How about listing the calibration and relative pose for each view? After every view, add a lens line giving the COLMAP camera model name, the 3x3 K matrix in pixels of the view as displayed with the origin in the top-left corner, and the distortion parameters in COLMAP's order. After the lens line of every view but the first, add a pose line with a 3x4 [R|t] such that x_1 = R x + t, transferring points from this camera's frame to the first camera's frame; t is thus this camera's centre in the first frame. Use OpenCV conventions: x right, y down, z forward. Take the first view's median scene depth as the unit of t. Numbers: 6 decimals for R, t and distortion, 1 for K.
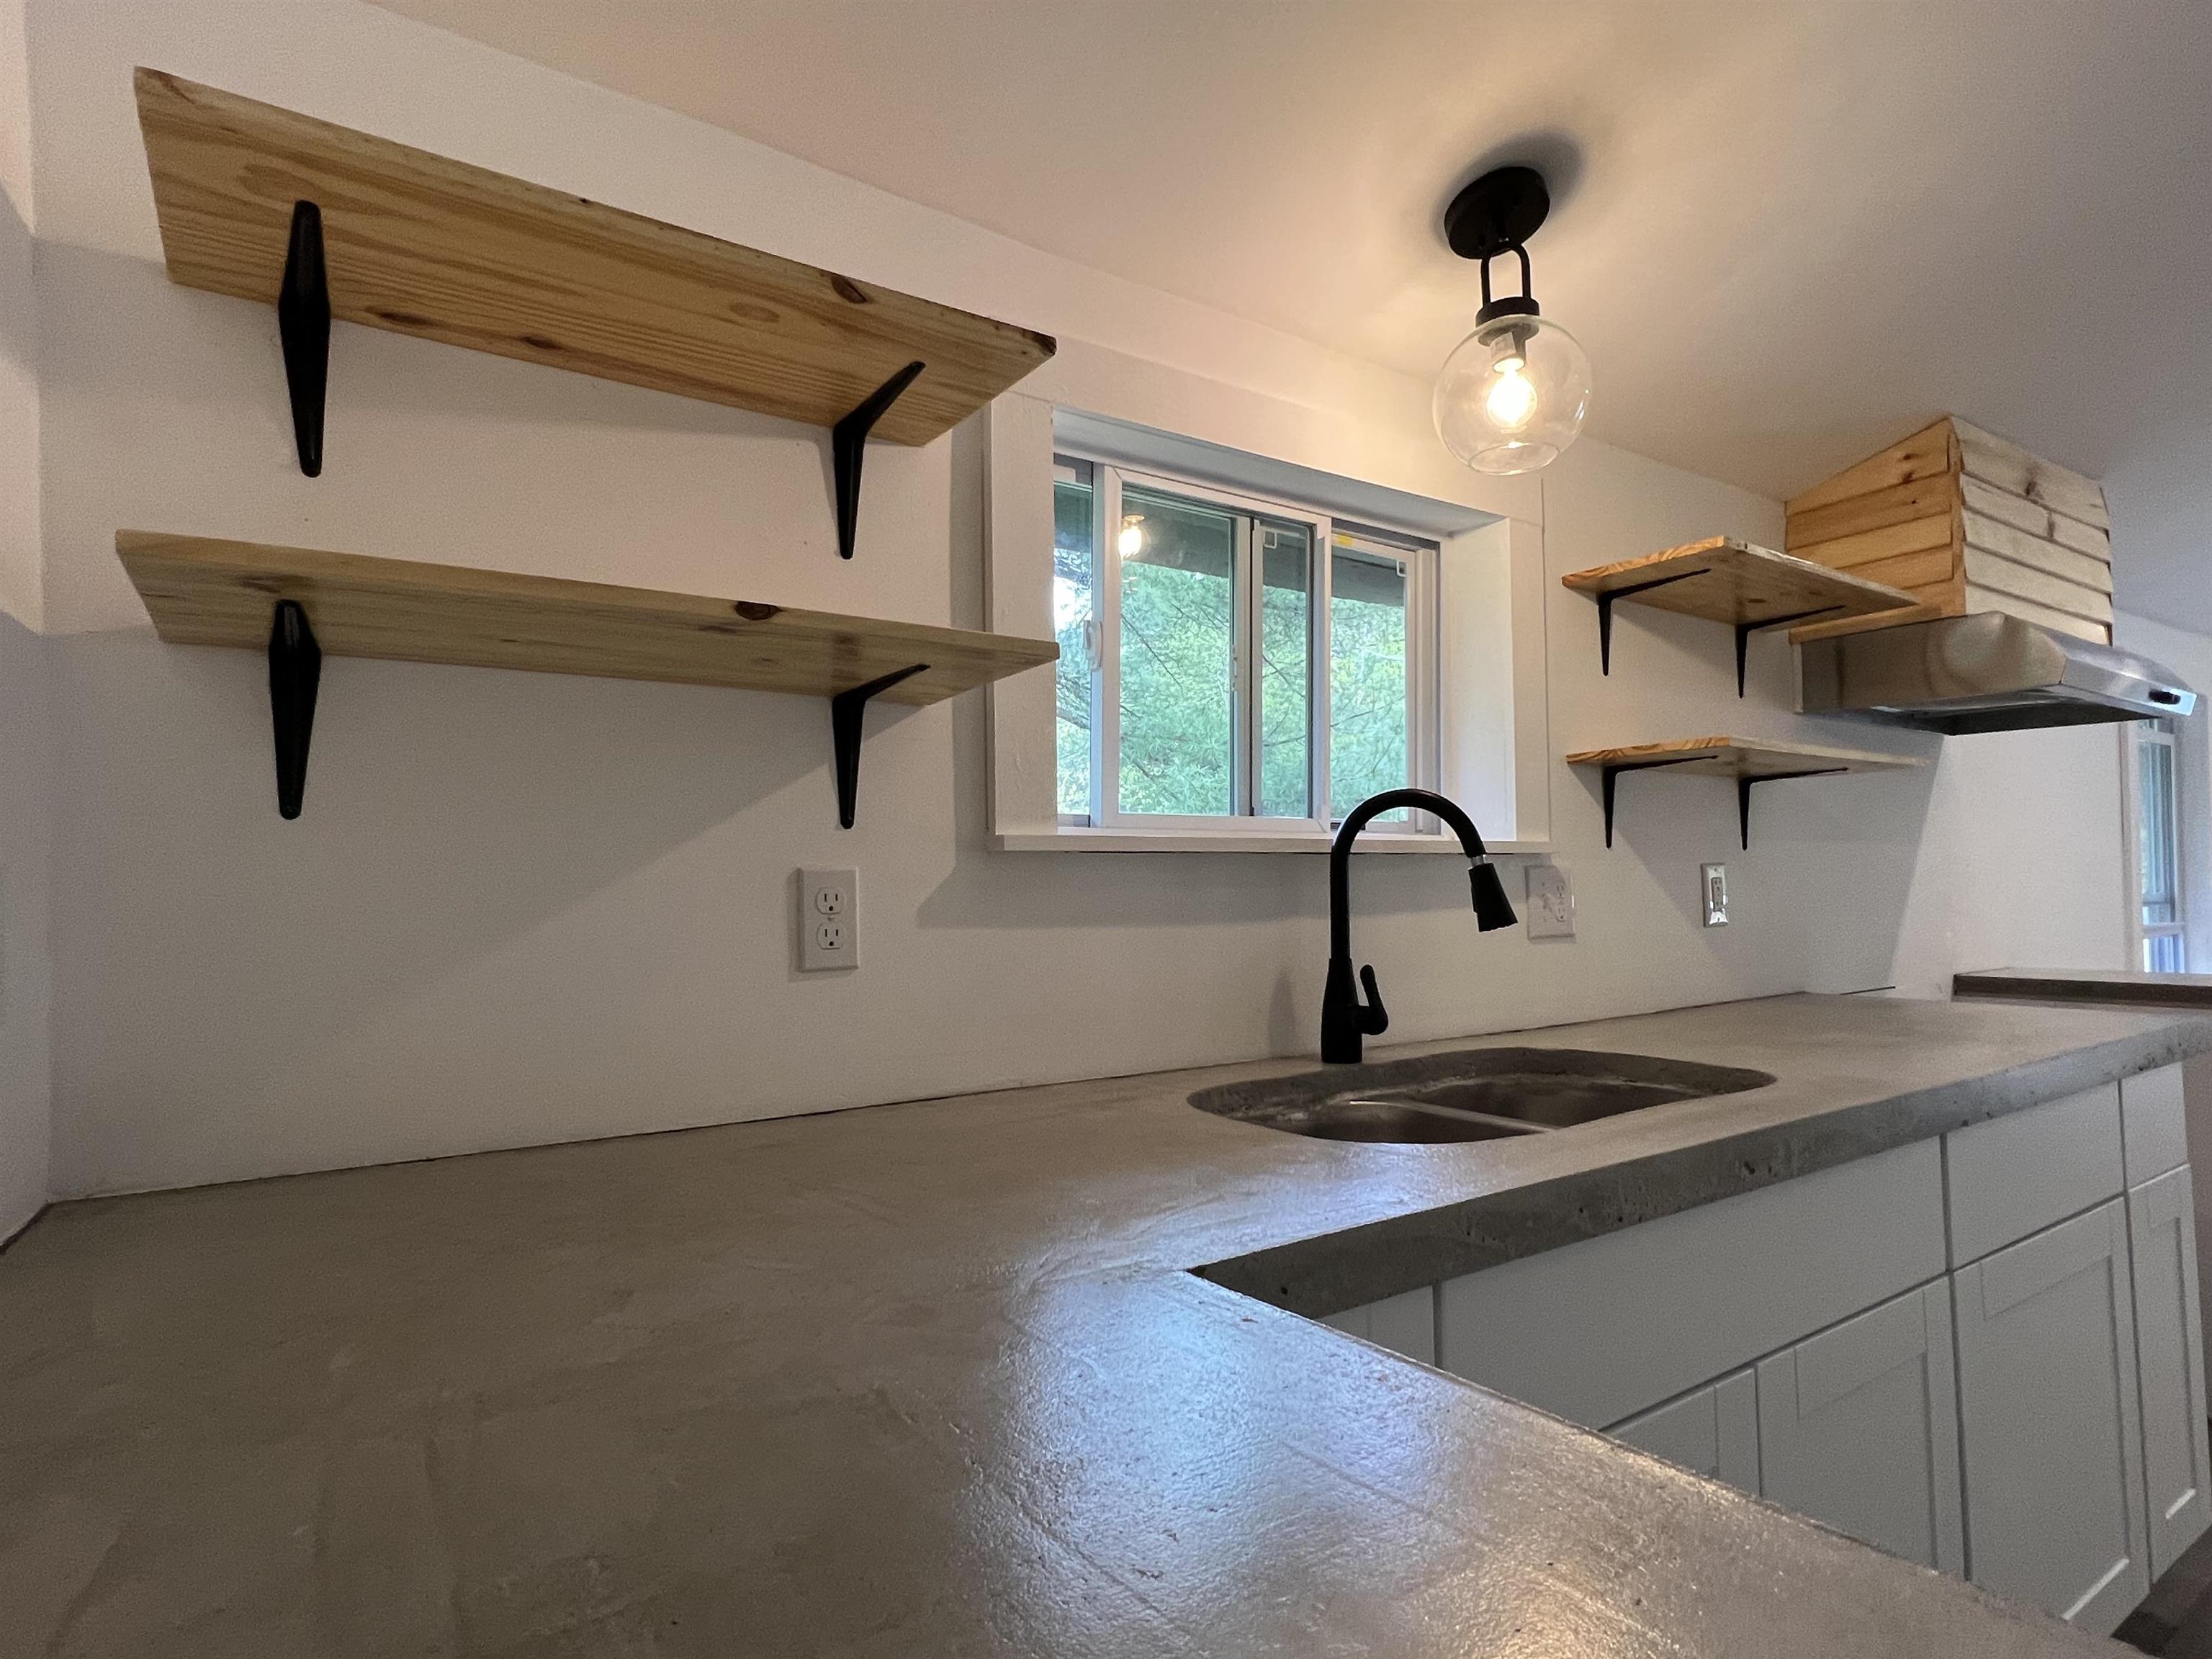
lens RADIAL K [[1182.9, 0, 1098.0], [0, 1182.9, 837.8], [0, 0, 1]] dist [-0.001315, 0.000489]
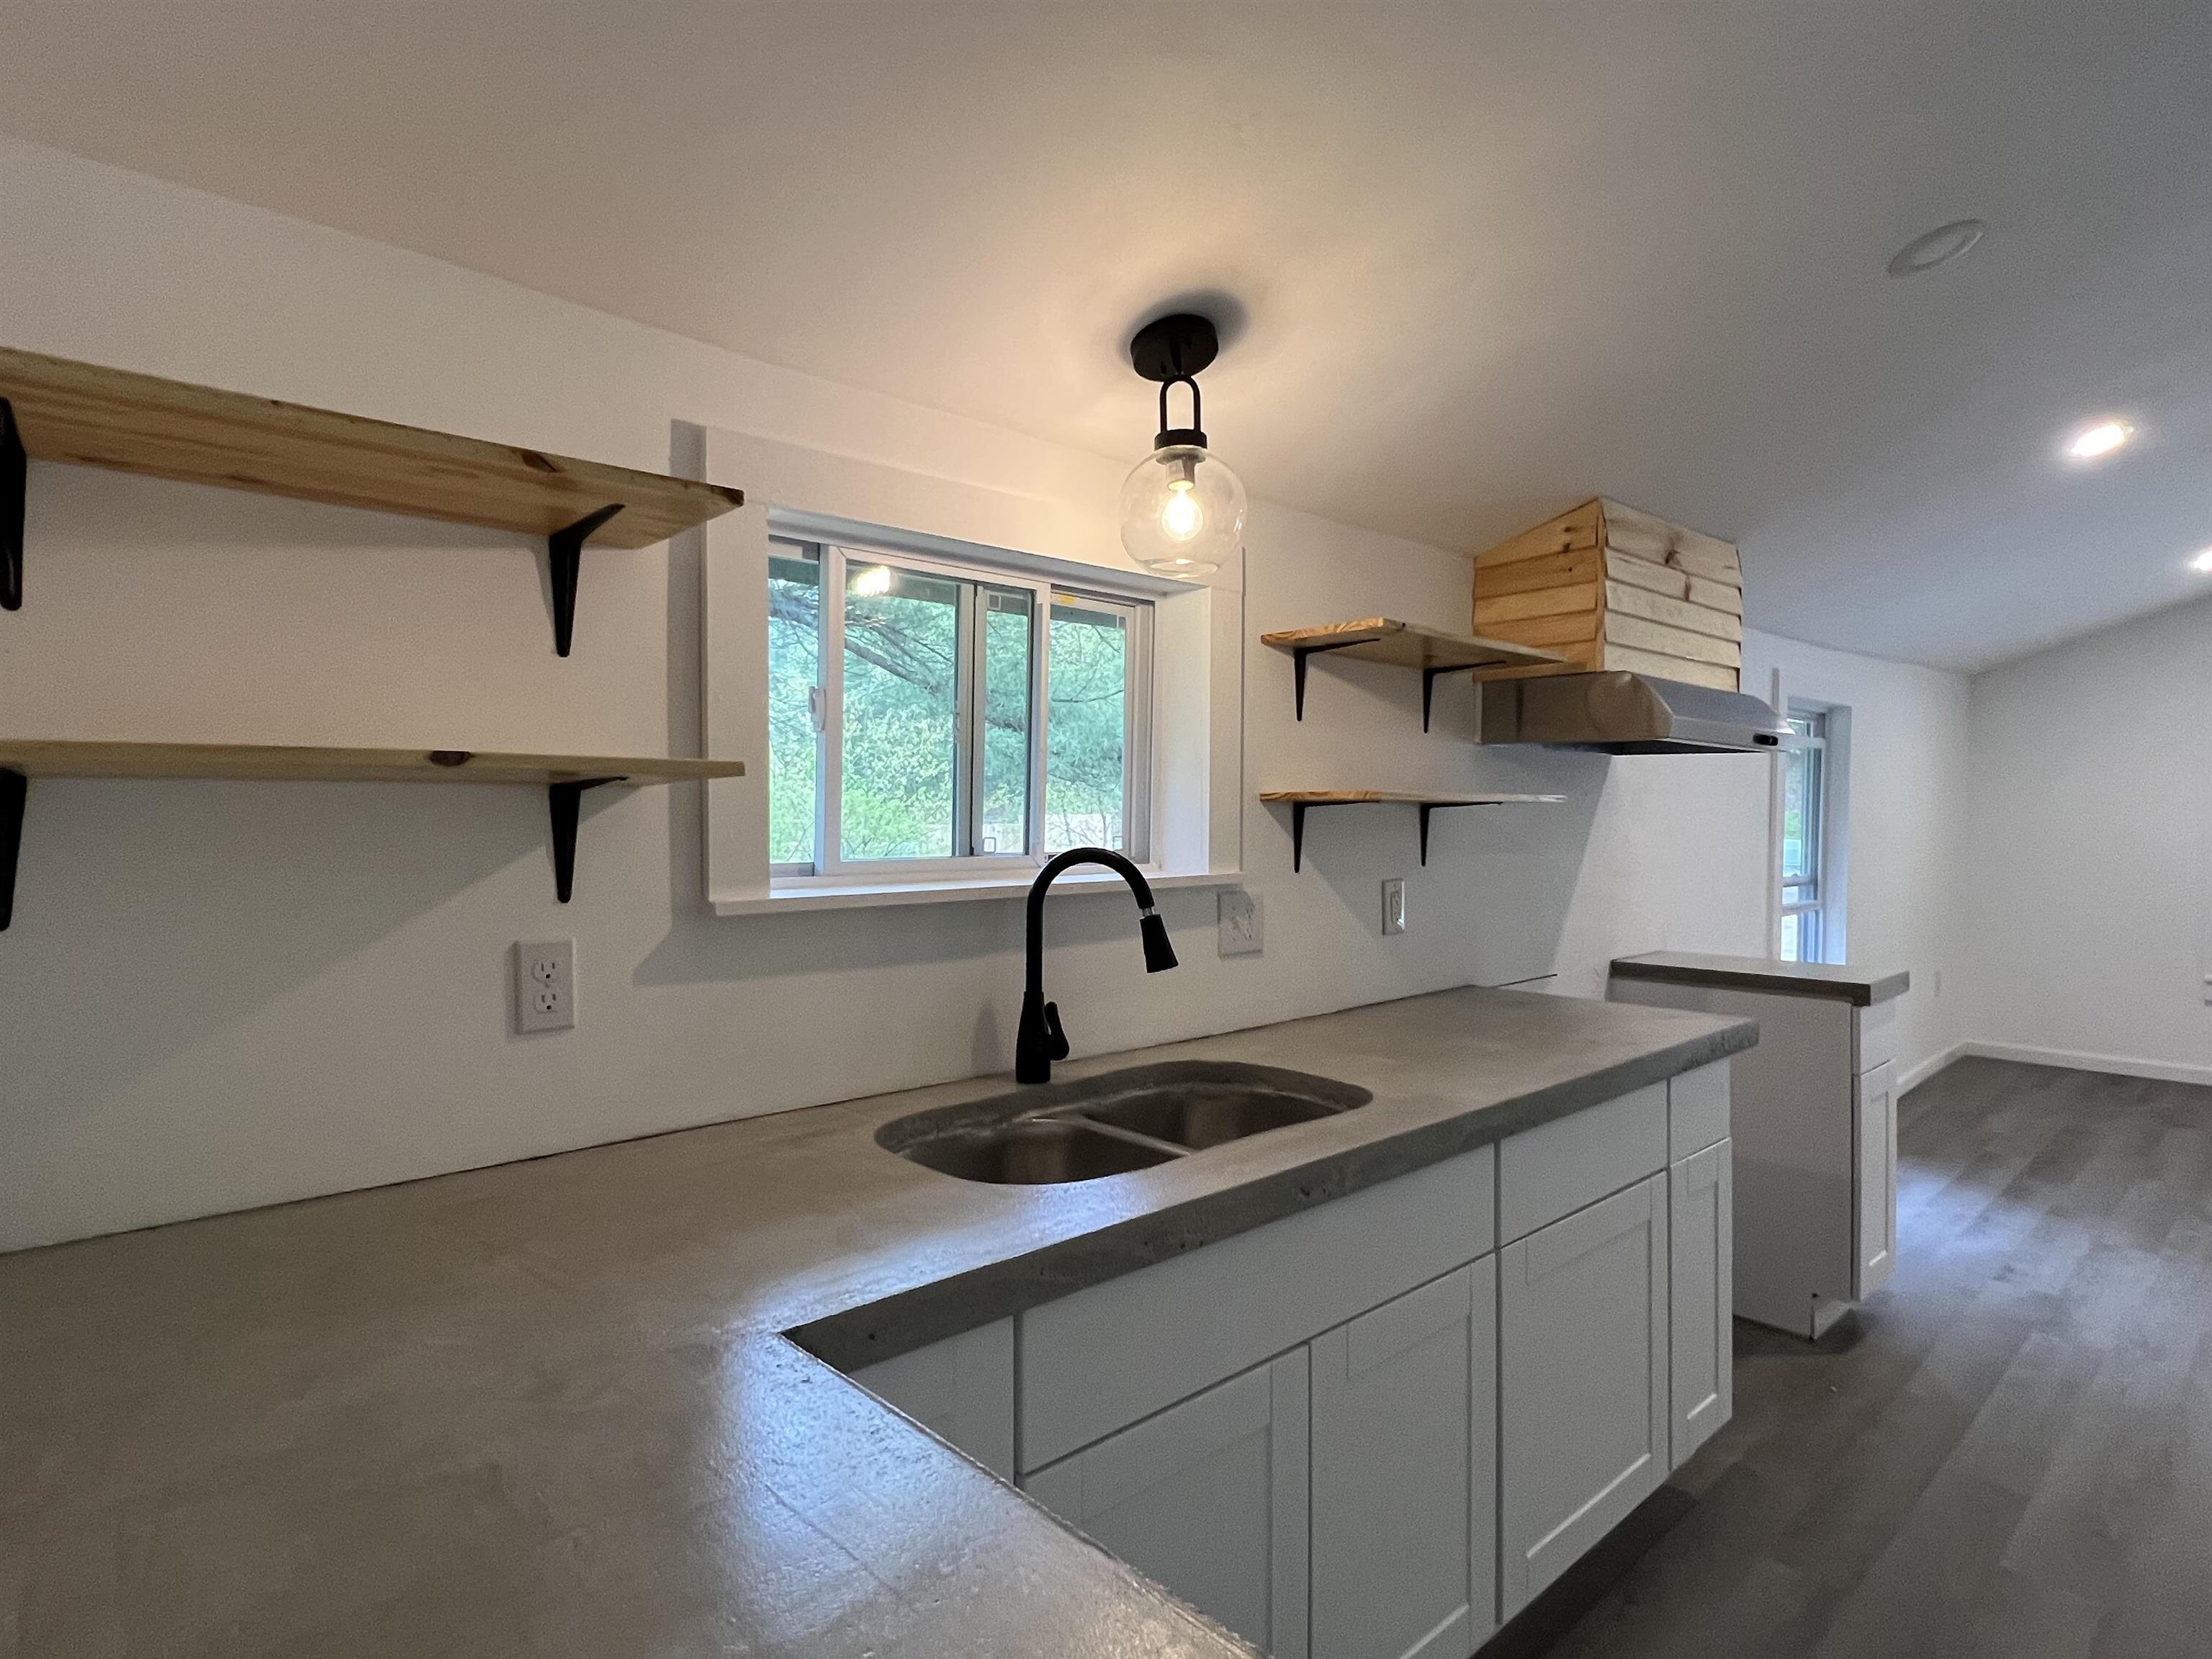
lens RADIAL K [[1181.2, 0, 1098.5], [0, 1181.2, 830.4], [0, 0, 1]] dist [0.001400, 0.000344]
pose [[0.990012, 0.011739, 0.140491, 0.102271], [-0.019621, 0.998302, 0.054847, -0.116531], [-0.139609, -0.057056, 0.988562, -0.132255]]
